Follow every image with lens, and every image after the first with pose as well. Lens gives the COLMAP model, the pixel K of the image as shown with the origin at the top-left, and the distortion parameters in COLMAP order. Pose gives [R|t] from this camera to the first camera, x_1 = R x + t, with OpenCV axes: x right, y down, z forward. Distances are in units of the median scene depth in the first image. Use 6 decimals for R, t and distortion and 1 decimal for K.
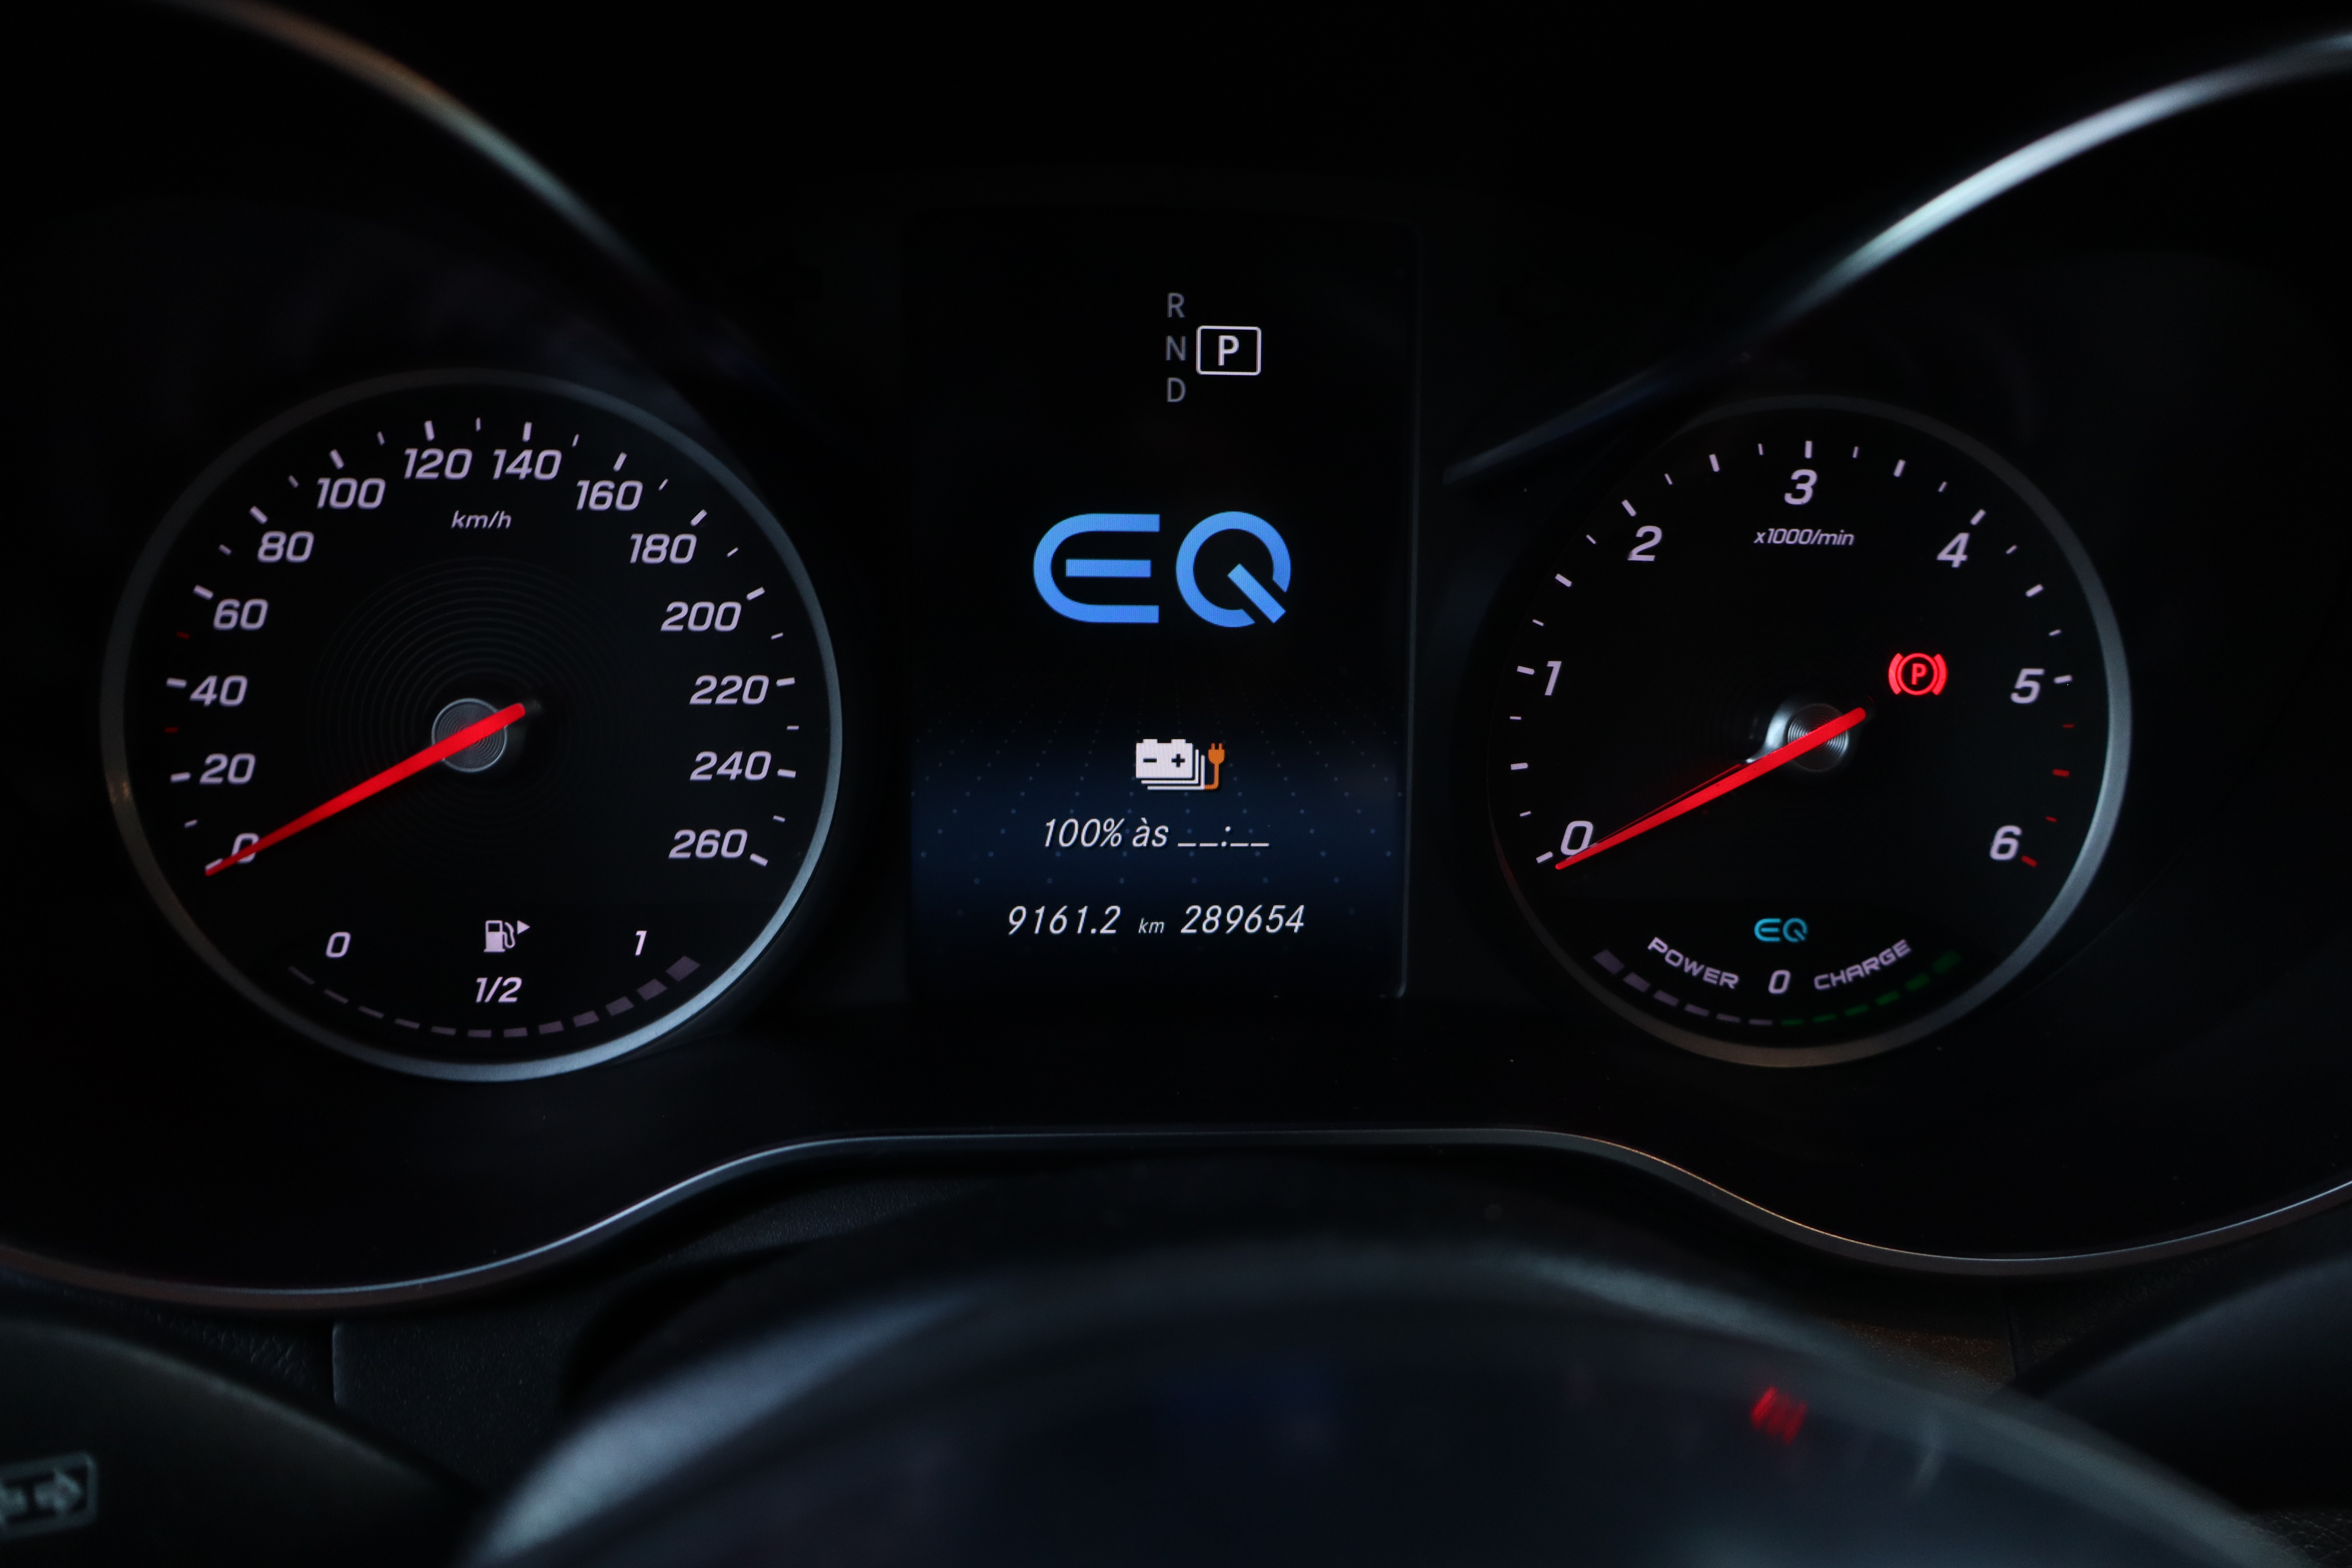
lens RADIAL K [[2089.3, 0, 1176.0], [0, 2089.3, 784.0], [0, 0, 1]] dist [-0.005674, 0.006746]
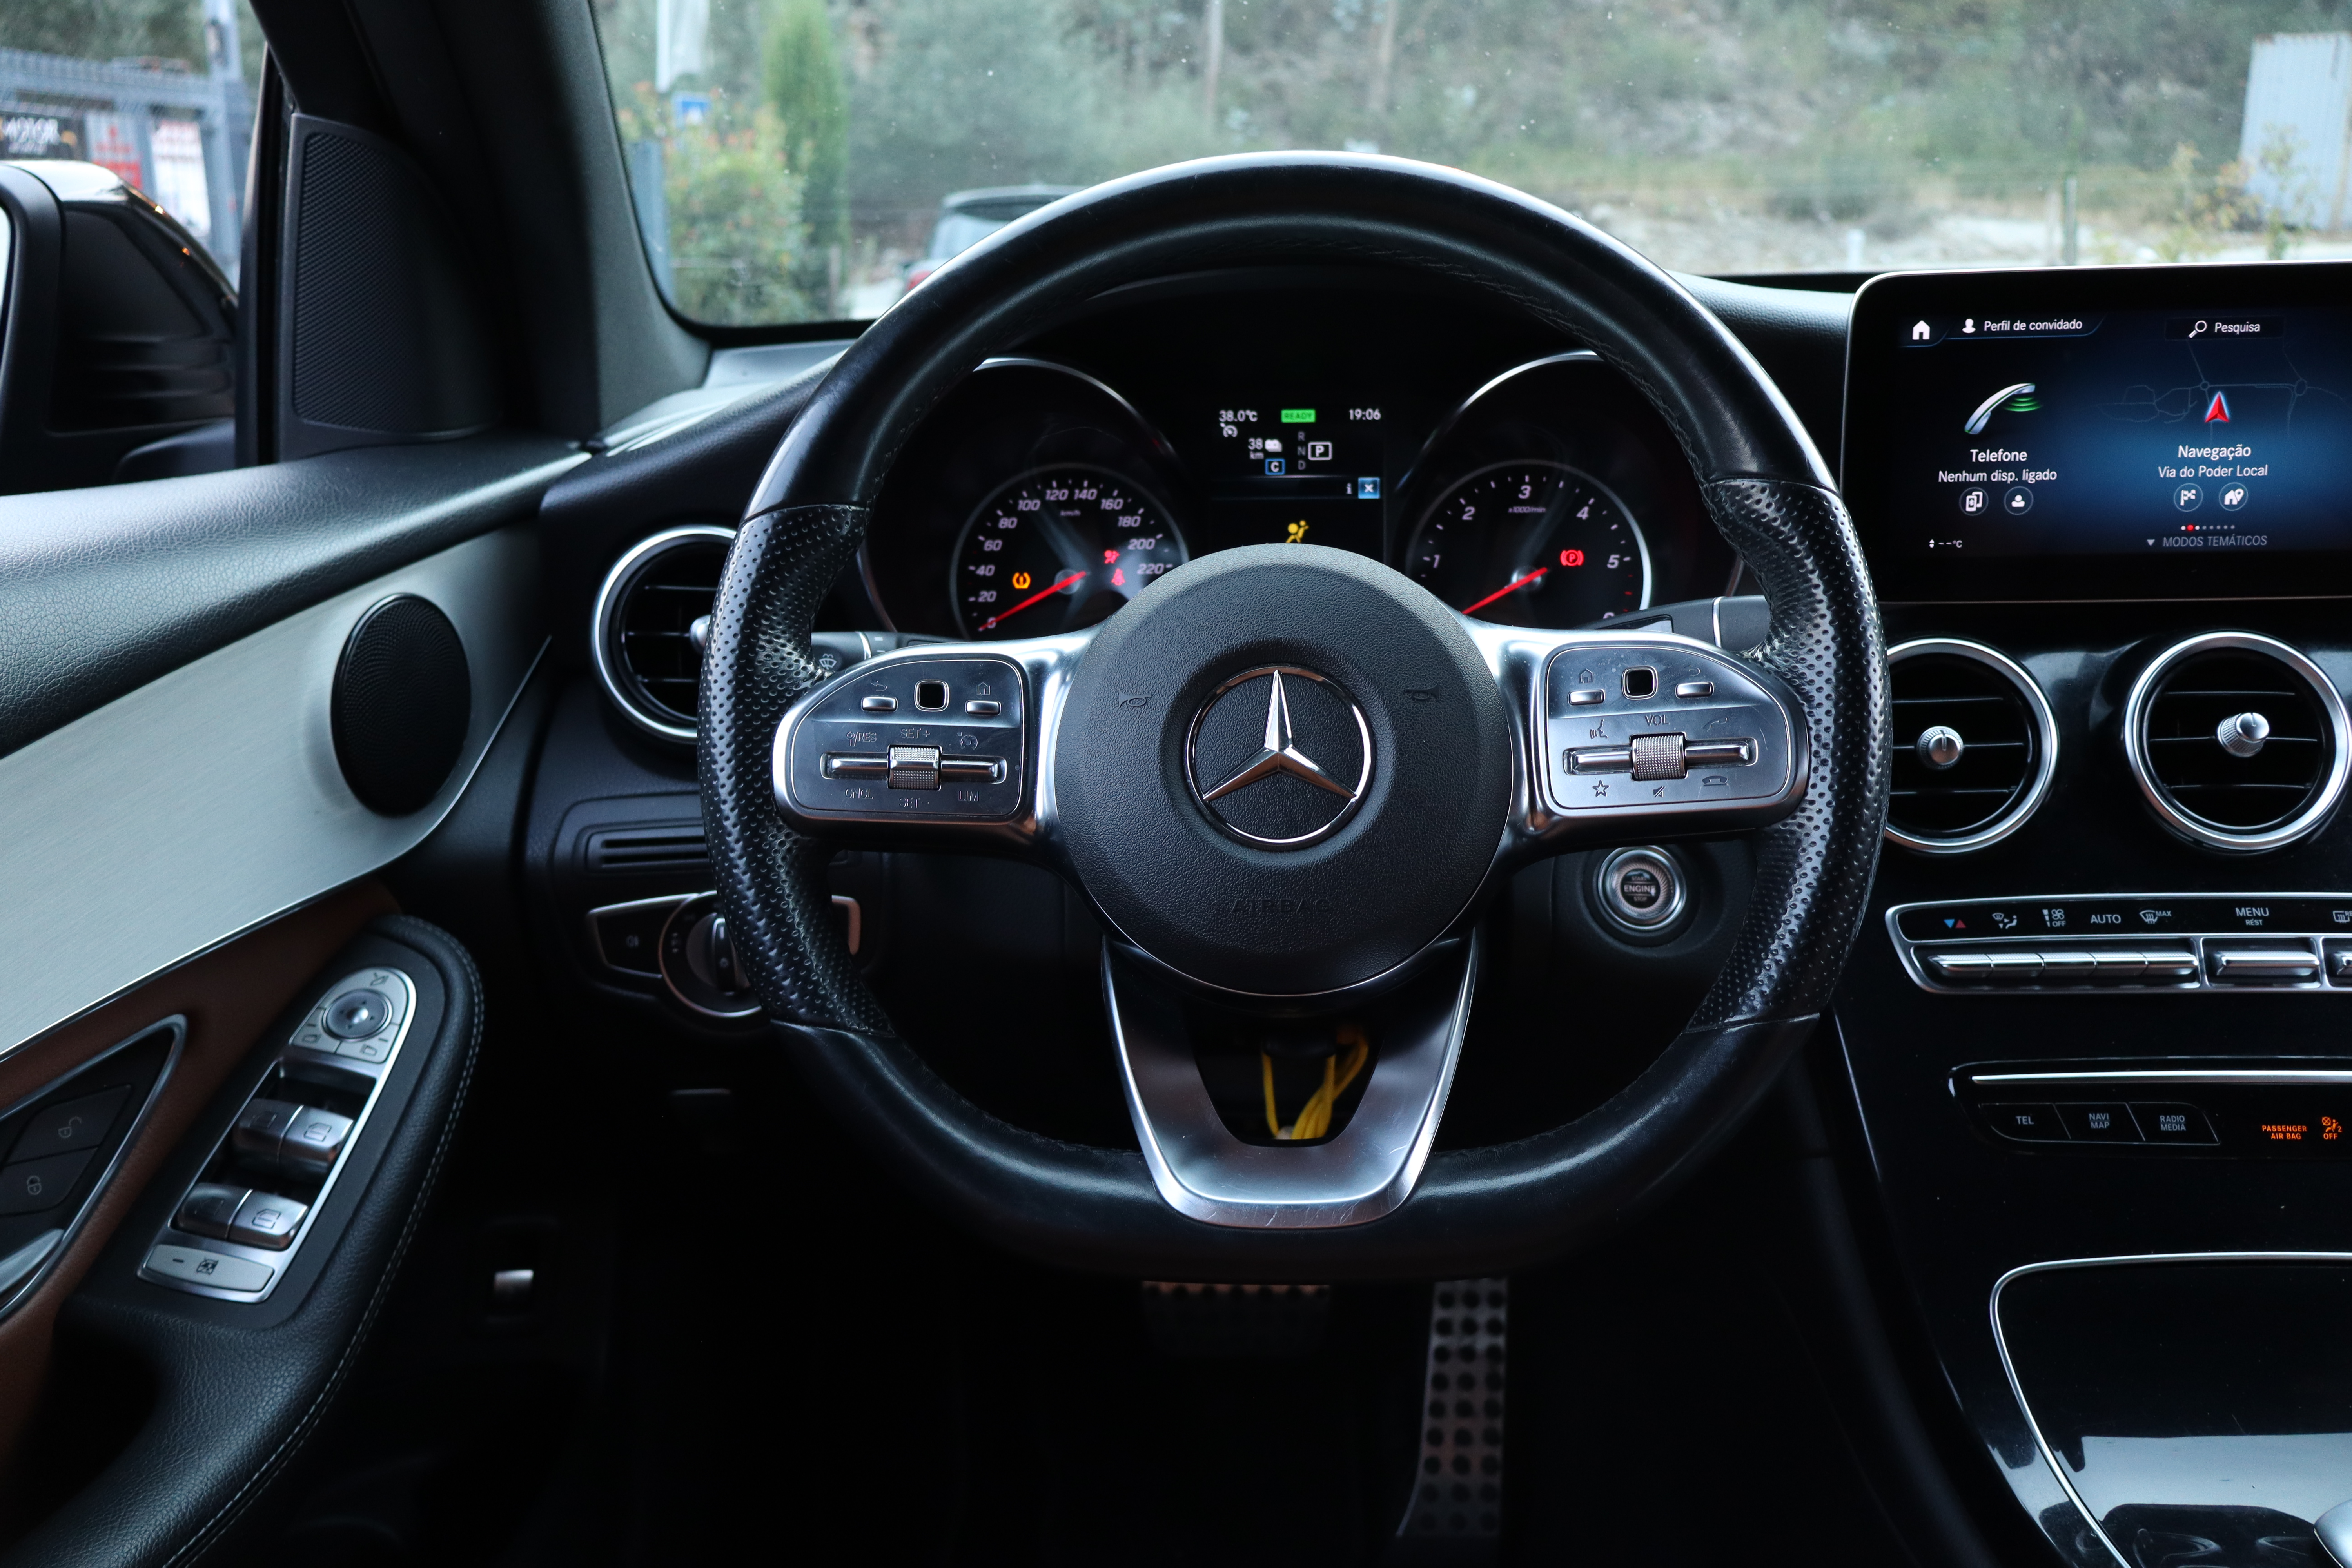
lens RADIAL K [[1952.7, 0, 1176.0], [0, 1952.7, 784.0], [0, 0, 1]] dist [-0.012229, -0.001517]
pose [[0.989151, -0.010720, -0.146513, 0.217643], [-0.004039, 0.994972, -0.100067, 0.520809], [0.146850, 0.099573, 0.984134, -1.639401]]
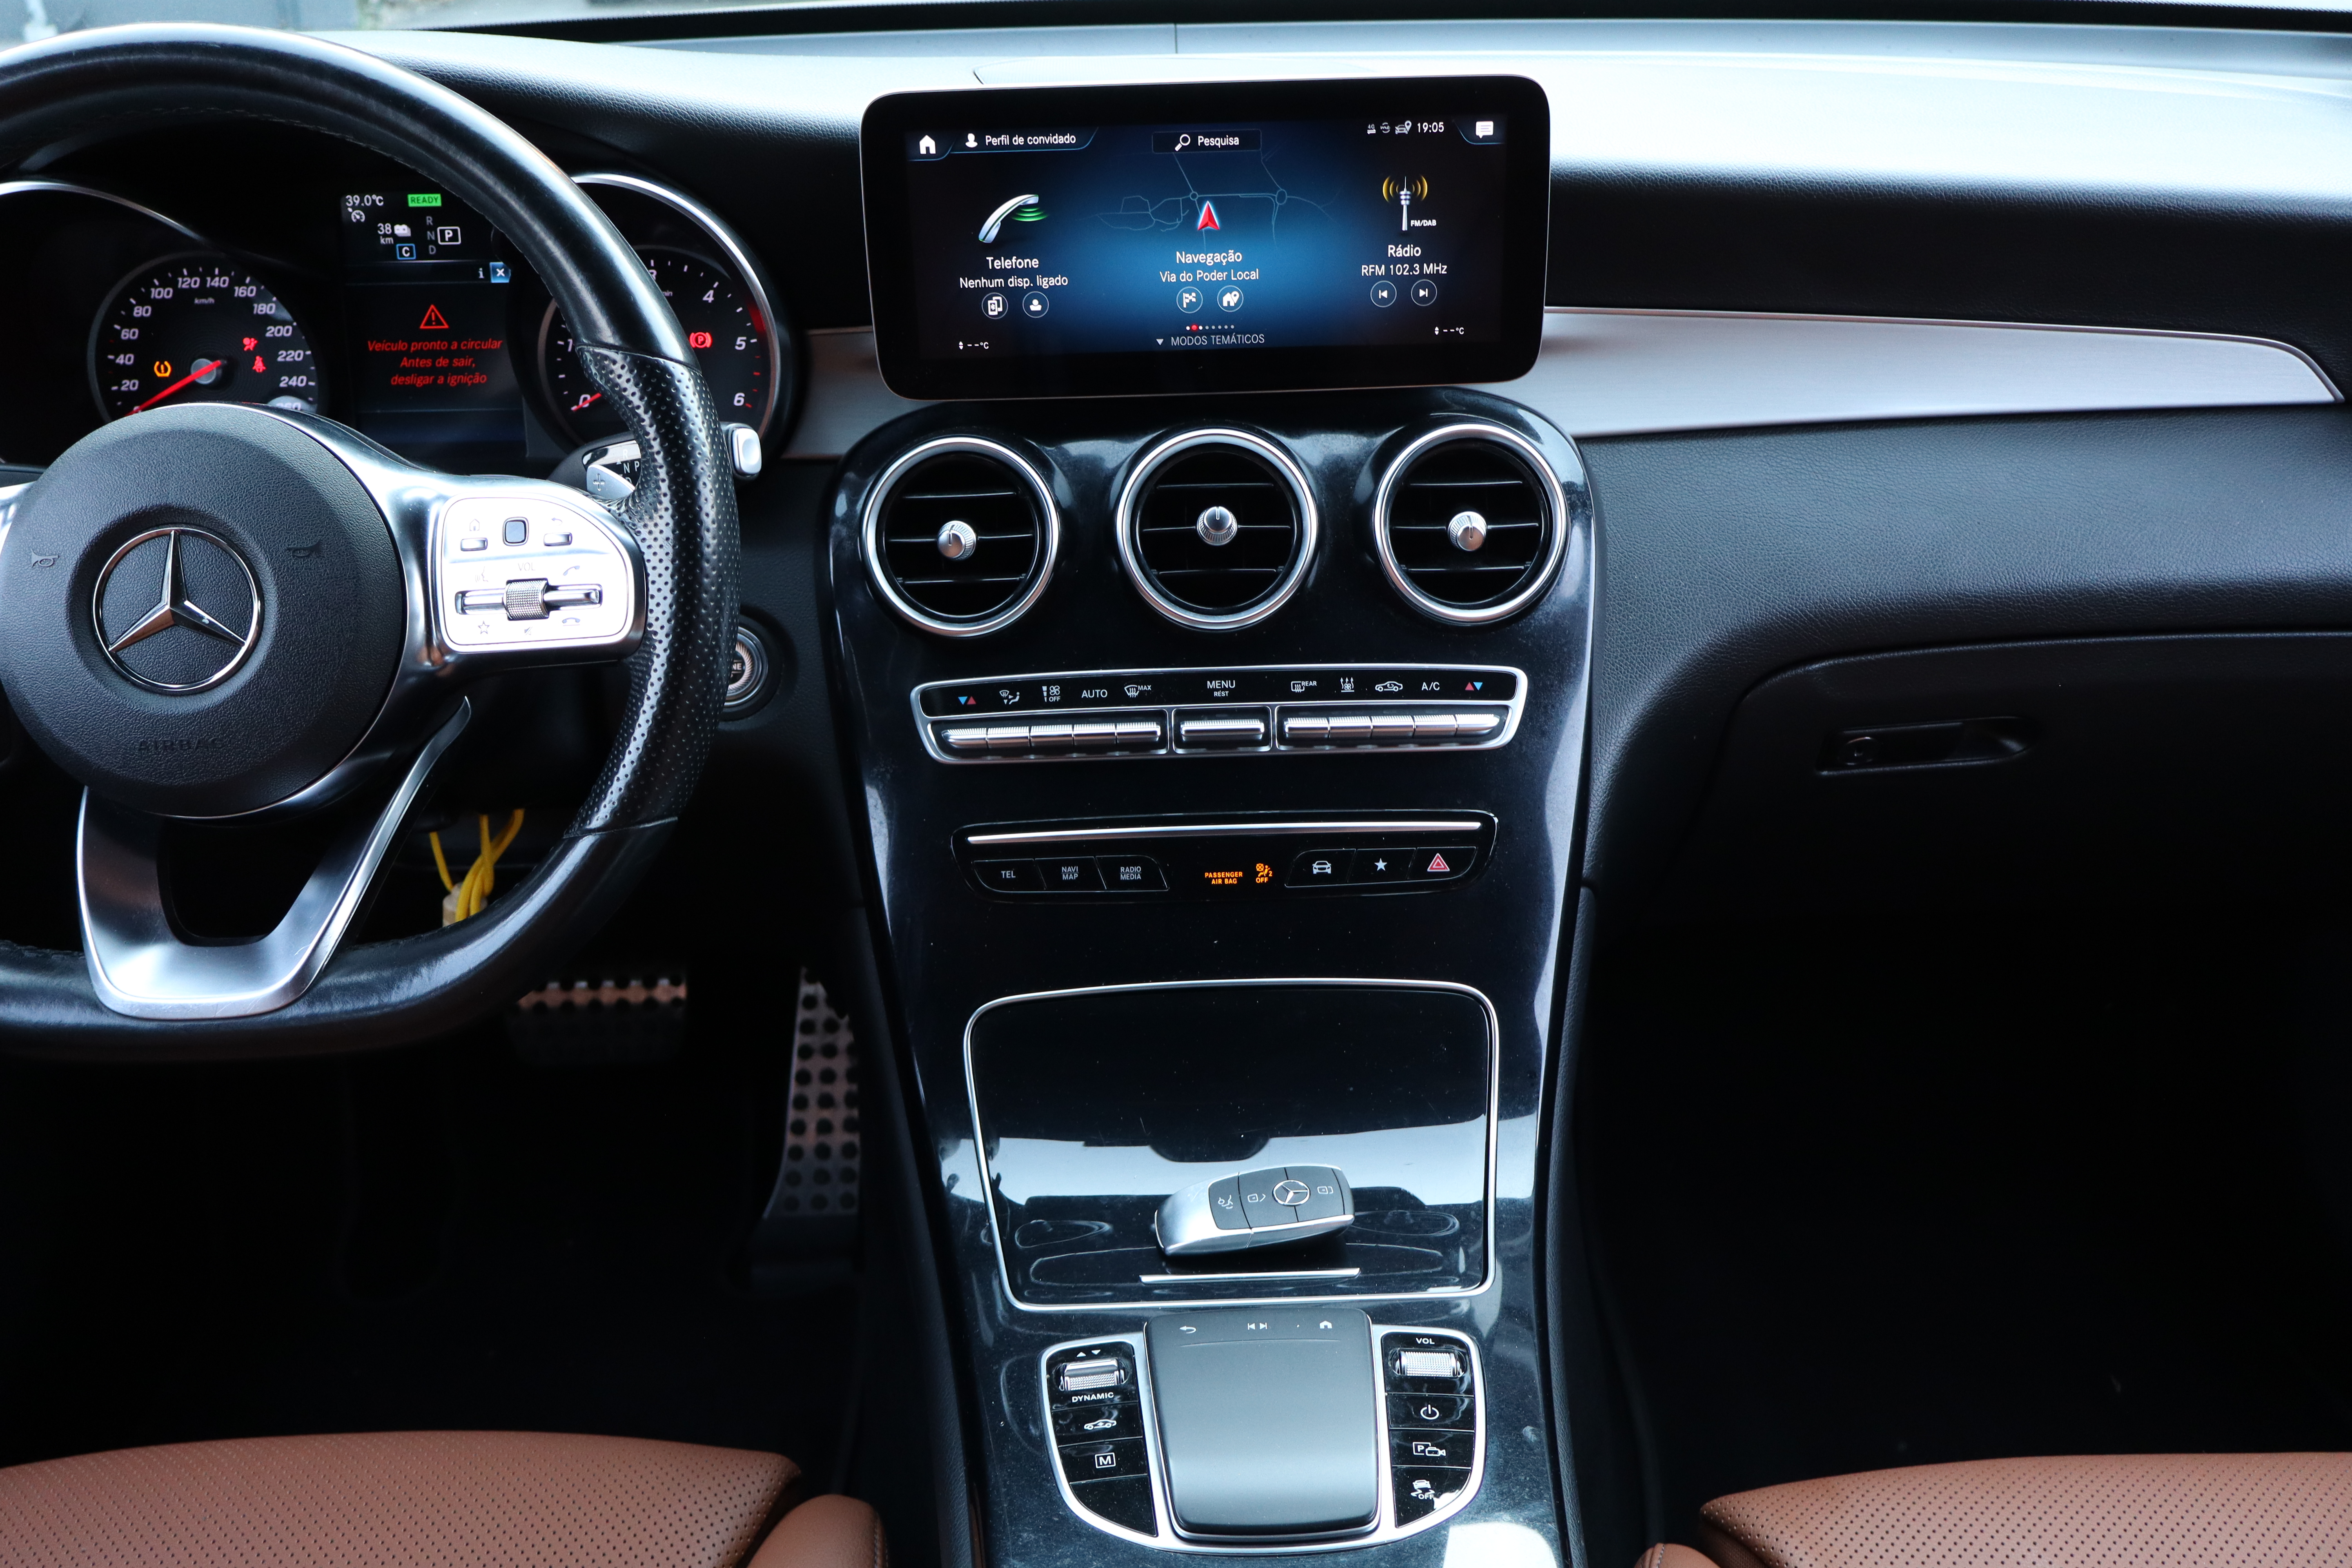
lens RADIAL K [[2141.7, 0, 1176.0], [0, 2141.7, 784.0], [0, 0, 1]] dist [0.006596, -0.003422]
pose [[0.998070, -0.018960, -0.059140, 1.208203], [0.024054, 0.995950, 0.086634, 0.326616], [0.057258, -0.087890, 0.994483, -2.019428]]
